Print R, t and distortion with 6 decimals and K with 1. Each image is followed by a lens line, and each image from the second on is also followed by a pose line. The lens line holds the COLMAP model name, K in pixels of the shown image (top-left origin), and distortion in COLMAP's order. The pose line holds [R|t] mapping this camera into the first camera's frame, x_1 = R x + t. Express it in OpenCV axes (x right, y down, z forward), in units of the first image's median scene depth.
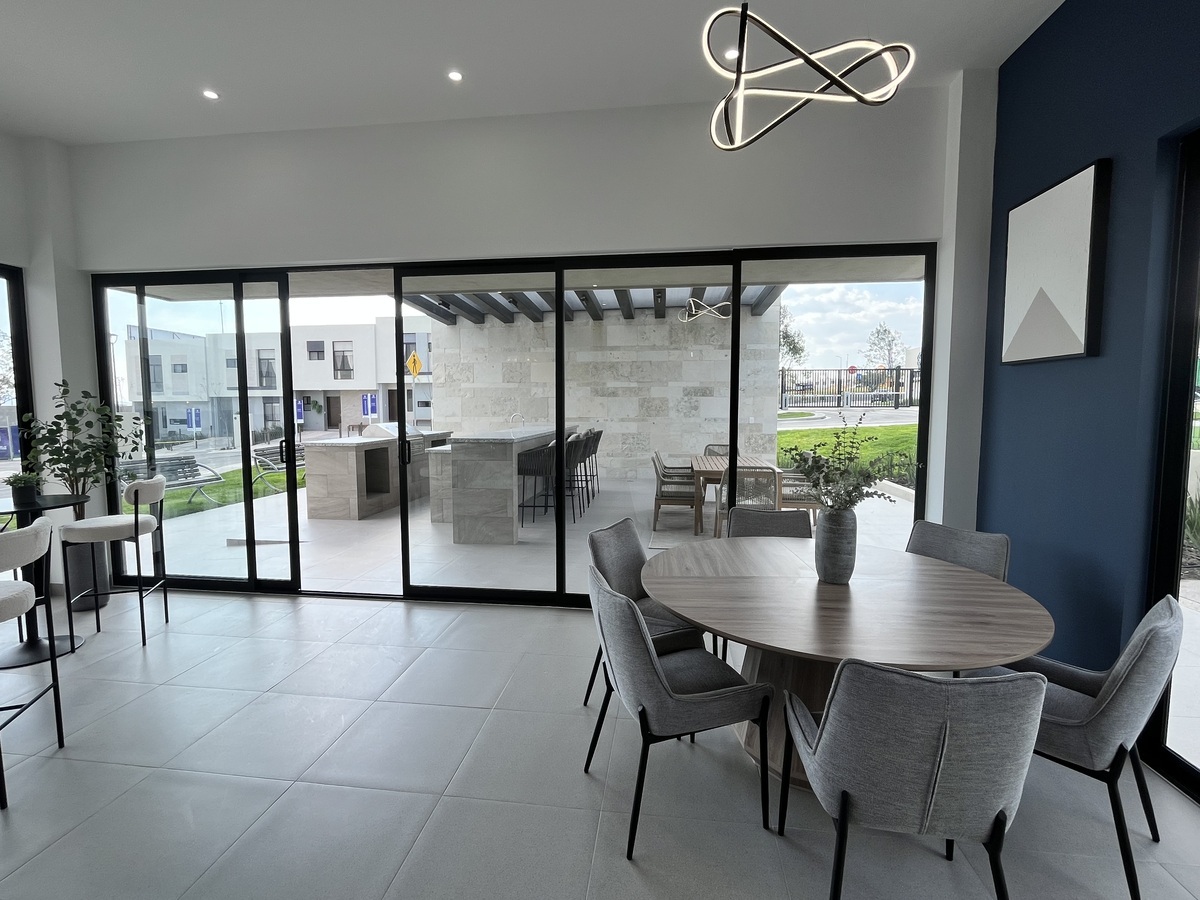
lens RADIAL K [[551.9, 0, 580.1], [0, 551.9, 453.4], [0, 0, 1]] dist [-0.004032, 0.000896]
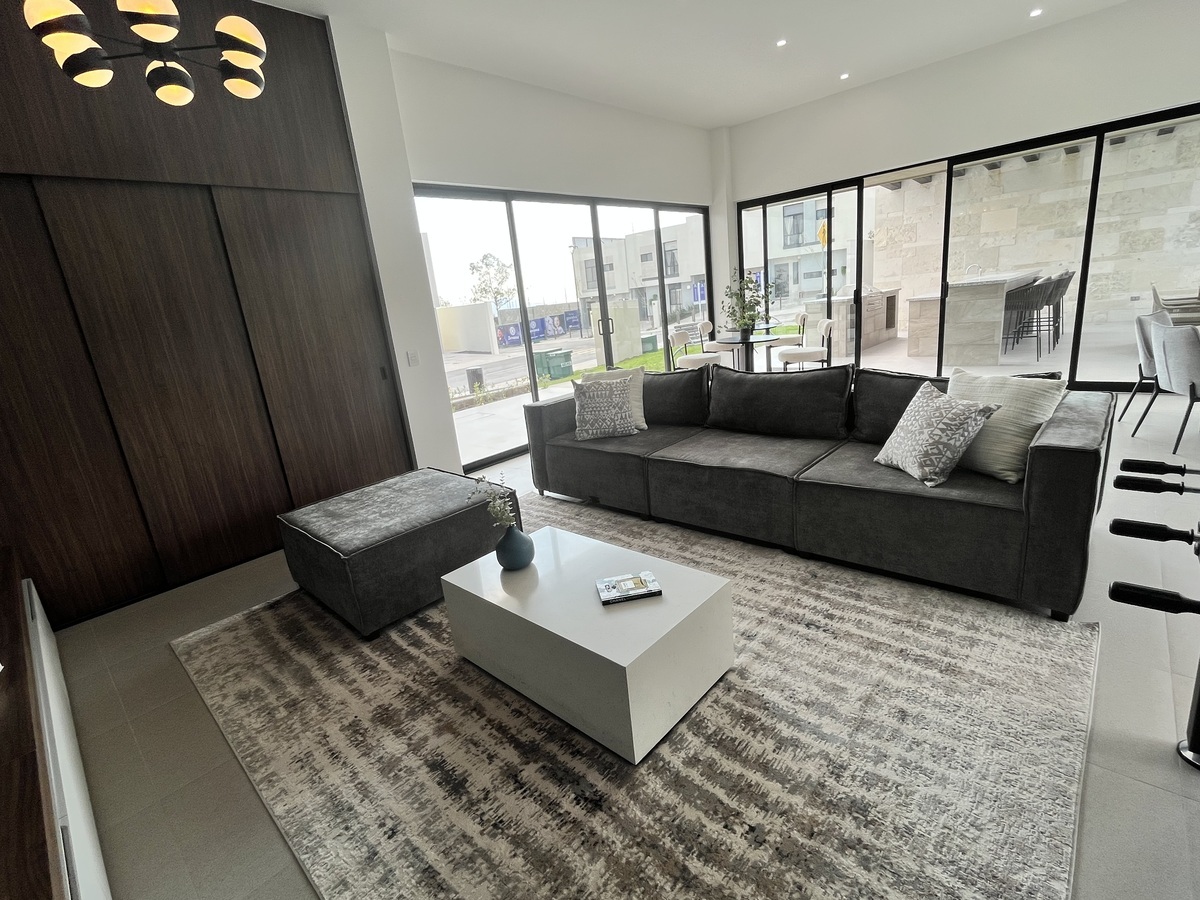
lens RADIAL K [[551.9, 0, 590.8], [0, 551.9, 444.3], [0, 0, 1]] dist [-0.004032, 0.000896]
pose [[0.827634, 0.056455, -0.558422, -0.240304], [0.055046, 0.981968, 0.180858, 0.082347], [0.558562, -0.180423, 0.809602, -0.794115]]
